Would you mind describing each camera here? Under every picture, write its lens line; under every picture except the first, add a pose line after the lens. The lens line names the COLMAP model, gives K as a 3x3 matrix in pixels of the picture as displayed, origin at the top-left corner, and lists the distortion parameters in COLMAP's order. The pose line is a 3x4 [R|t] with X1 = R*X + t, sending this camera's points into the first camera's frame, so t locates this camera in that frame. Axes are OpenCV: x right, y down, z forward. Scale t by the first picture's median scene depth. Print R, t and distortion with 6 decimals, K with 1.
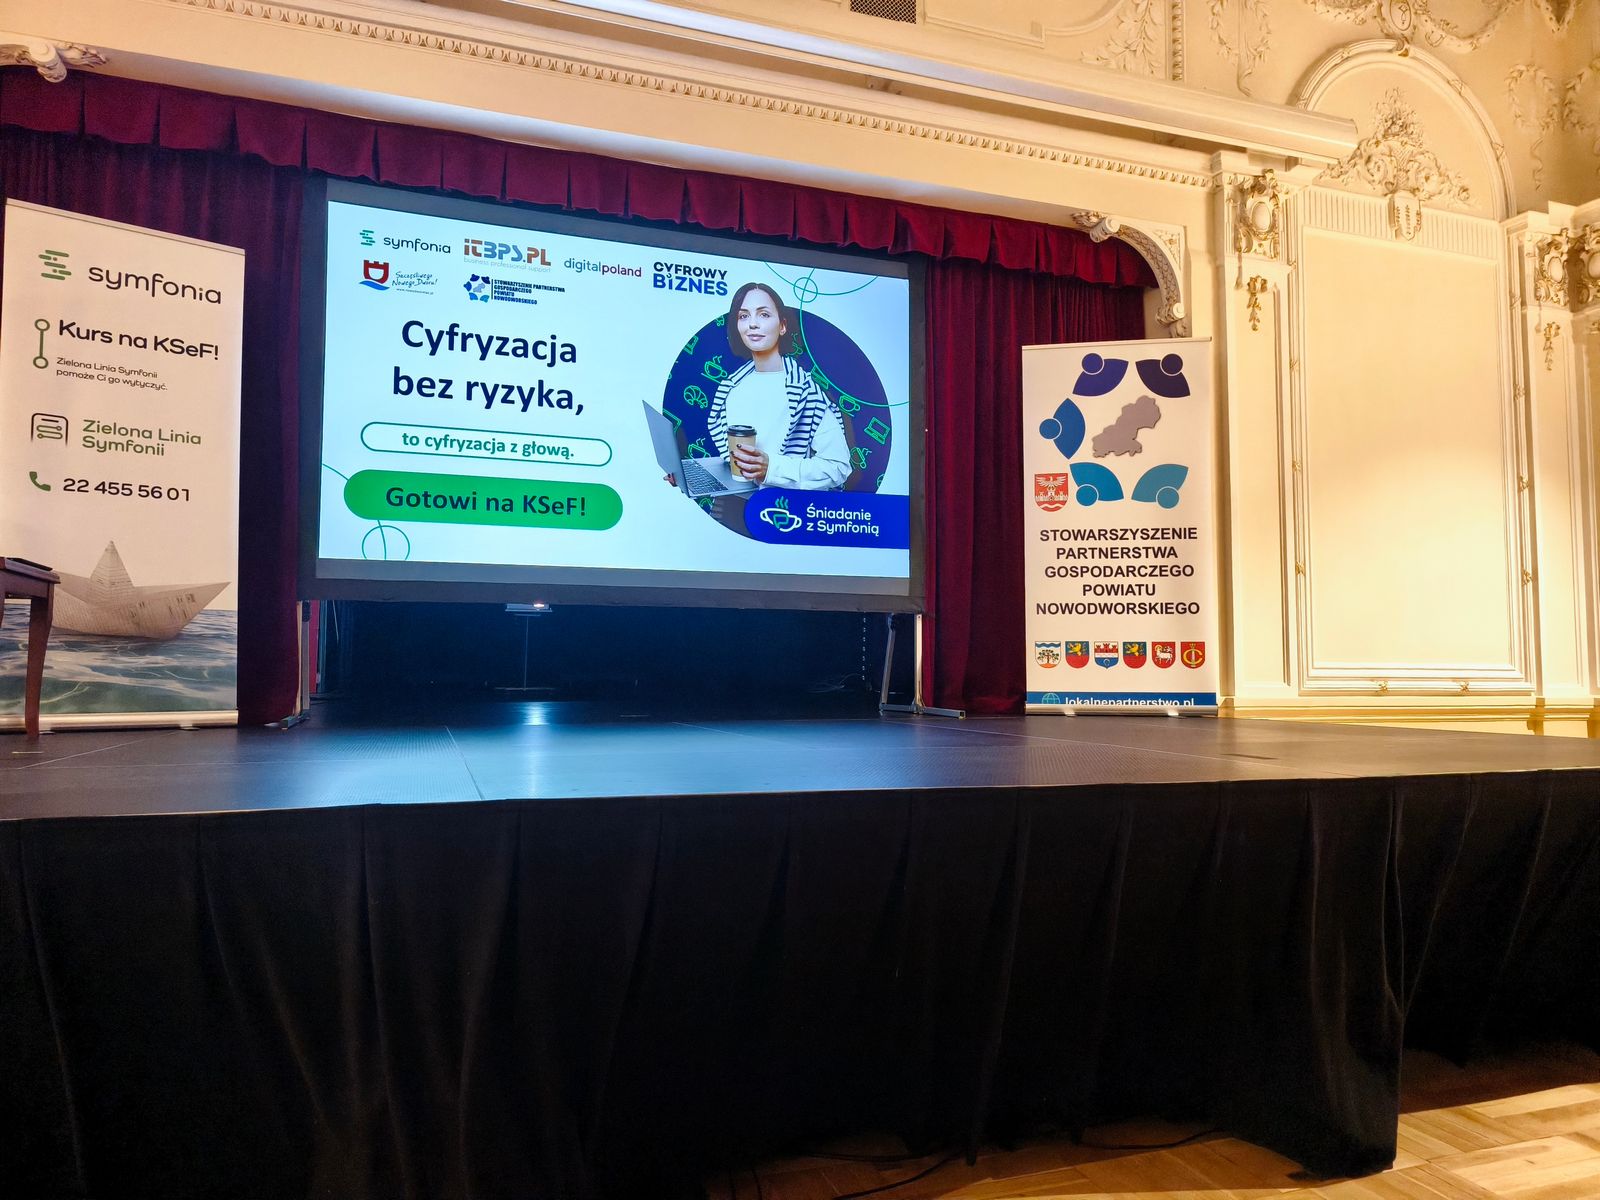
lens RADIAL K [[1094.0, 0, 794.4], [0, 1094.0, 599.8], [0, 0, 1]] dist [0.033864, -0.037265]
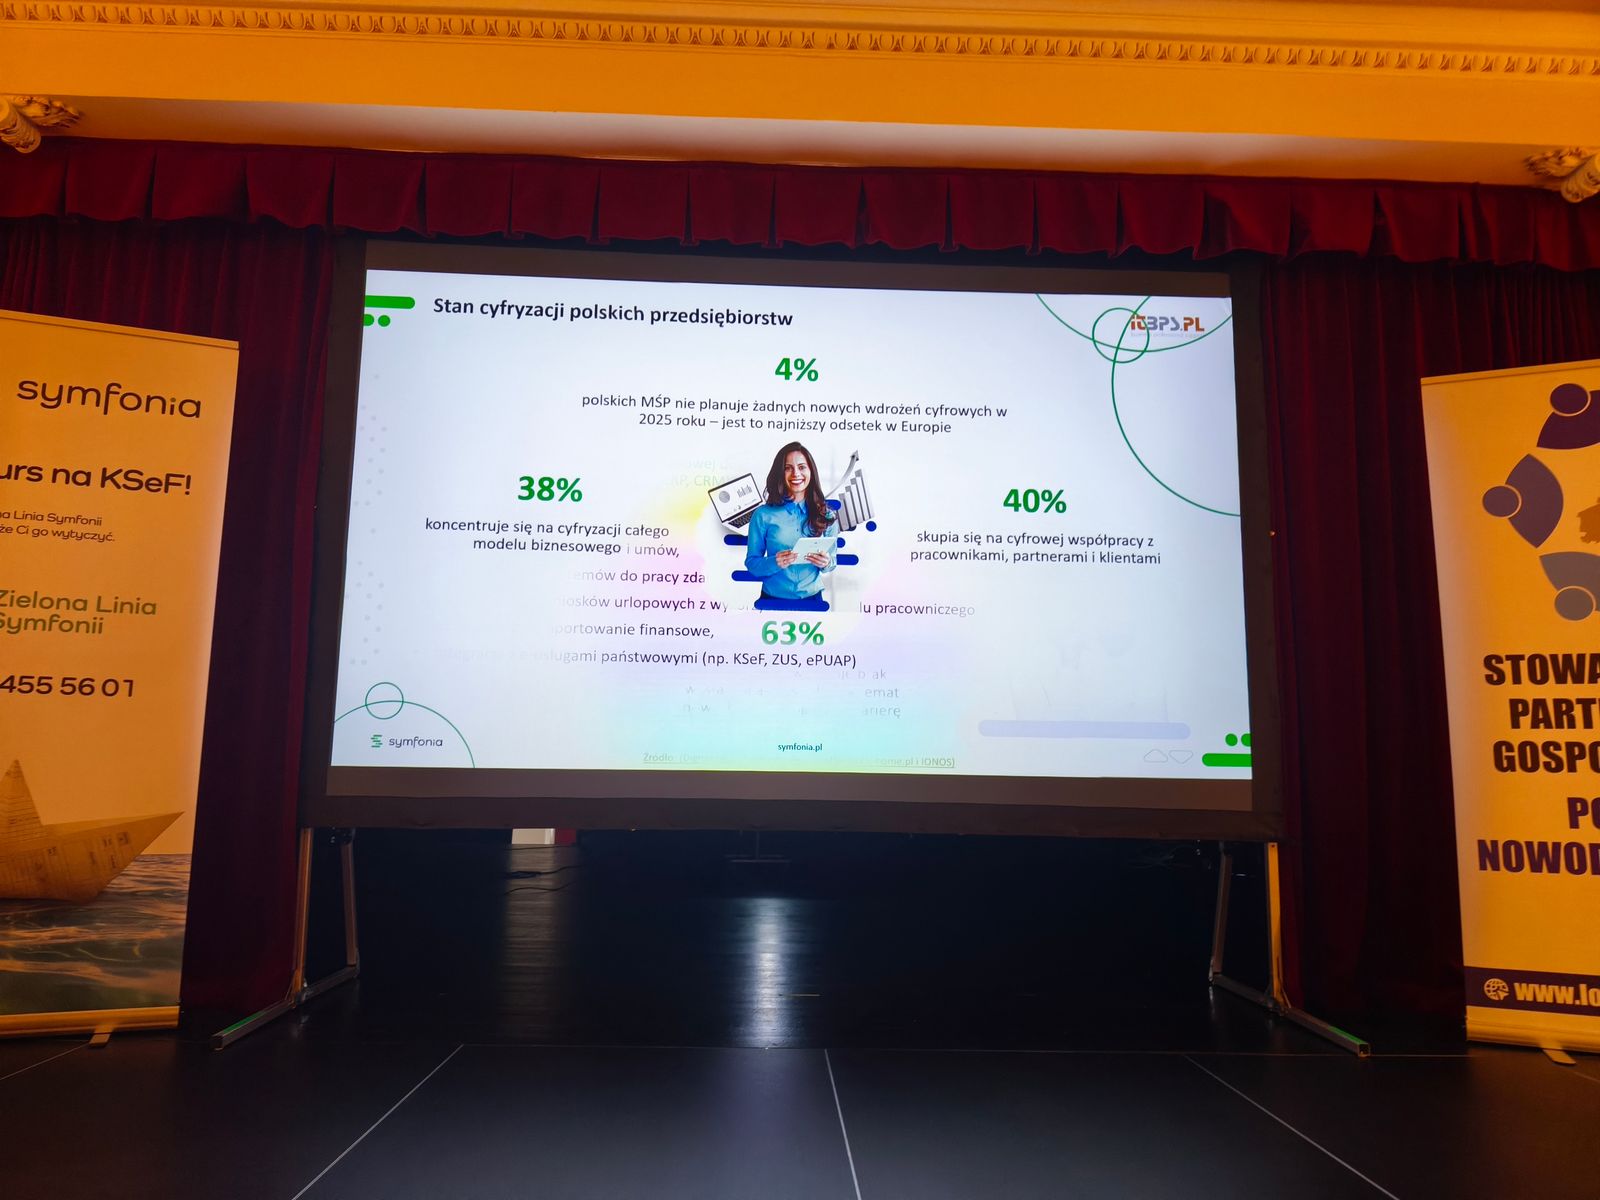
lens RADIAL K [[1086.8, 0, 787.2], [0, 1086.8, 601.7], [0, 0, 1]] dist [0.009402, -0.003743]
pose [[0.953564, -0.028583, -0.299830, 0.044797], [0.004164, 0.996643, -0.081767, -0.070377], [0.301160, 0.076722, 0.950482, 0.355151]]
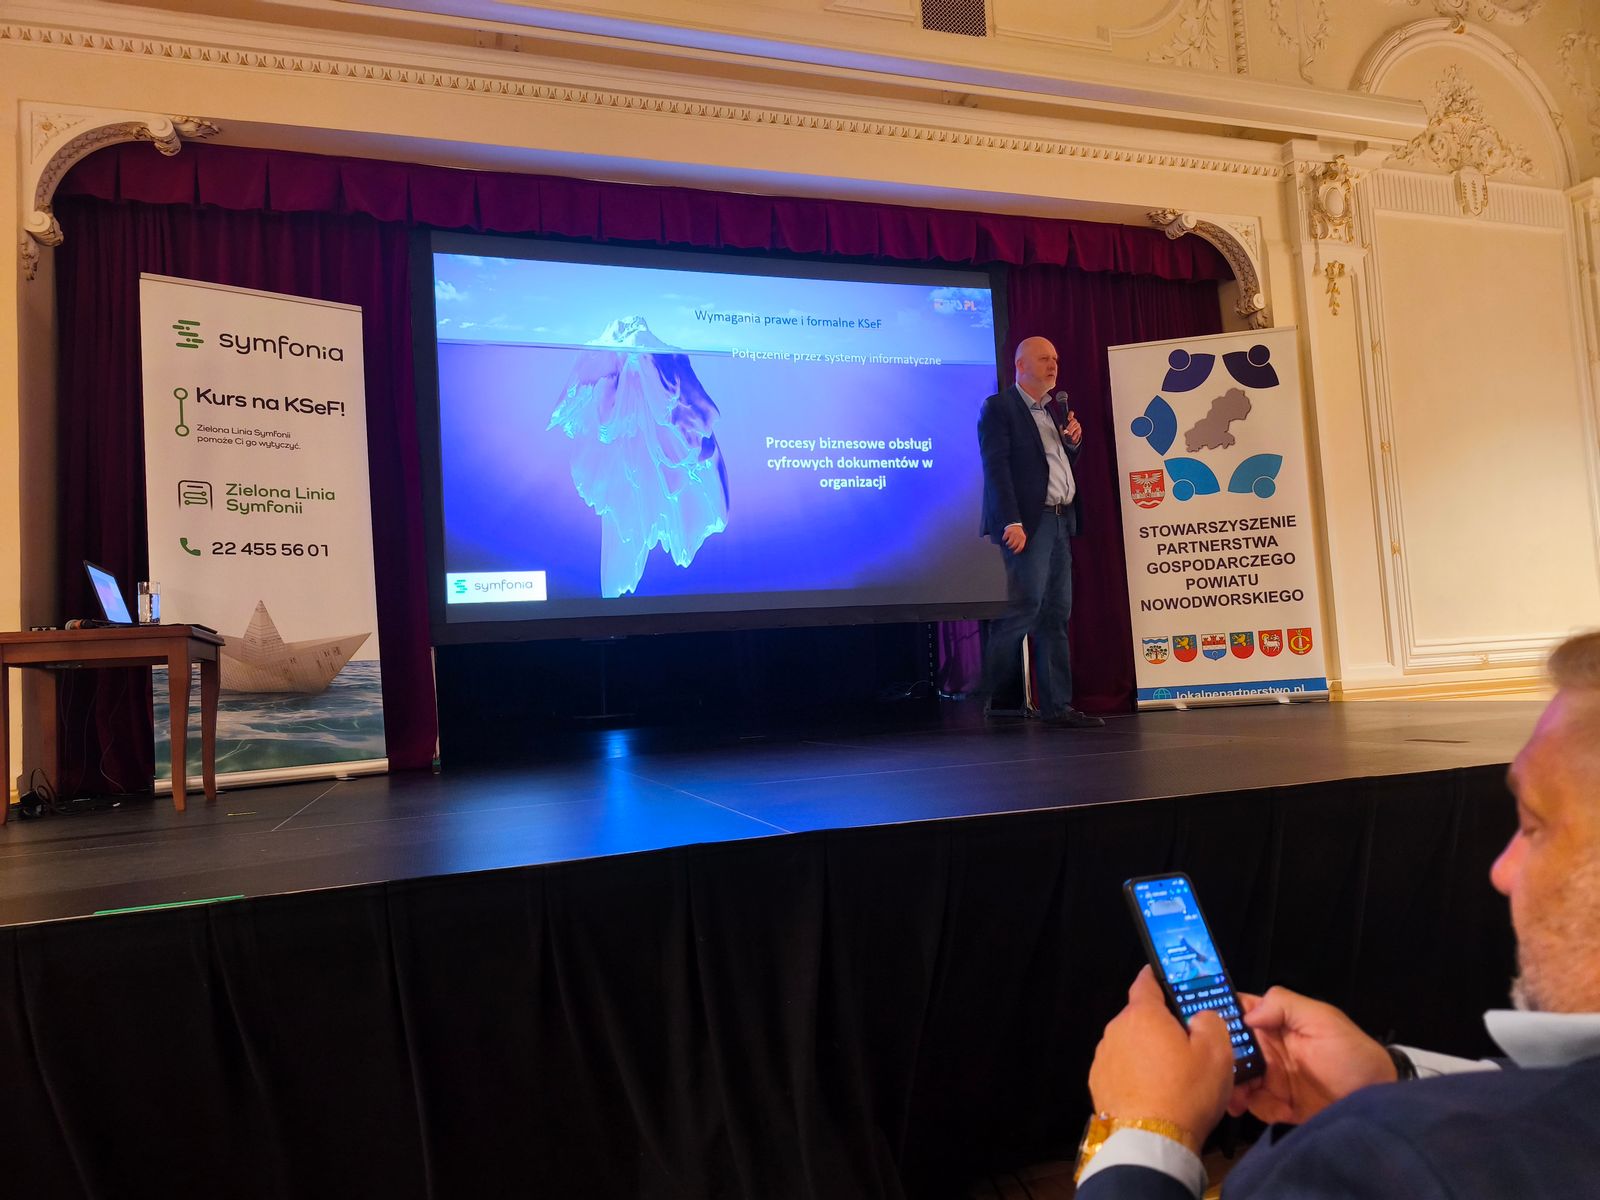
lens RADIAL K [[1100.0, 0, 805.5], [0, 1100.0, 607.9], [0, 0, 1]] dist [0.032303, -0.032331]
pose [[0.997819, -0.065746, -0.005897, -0.081515], [0.065738, 0.997836, -0.001642, -0.008534], [0.005992, 0.001250, 0.999981, -0.016629]]
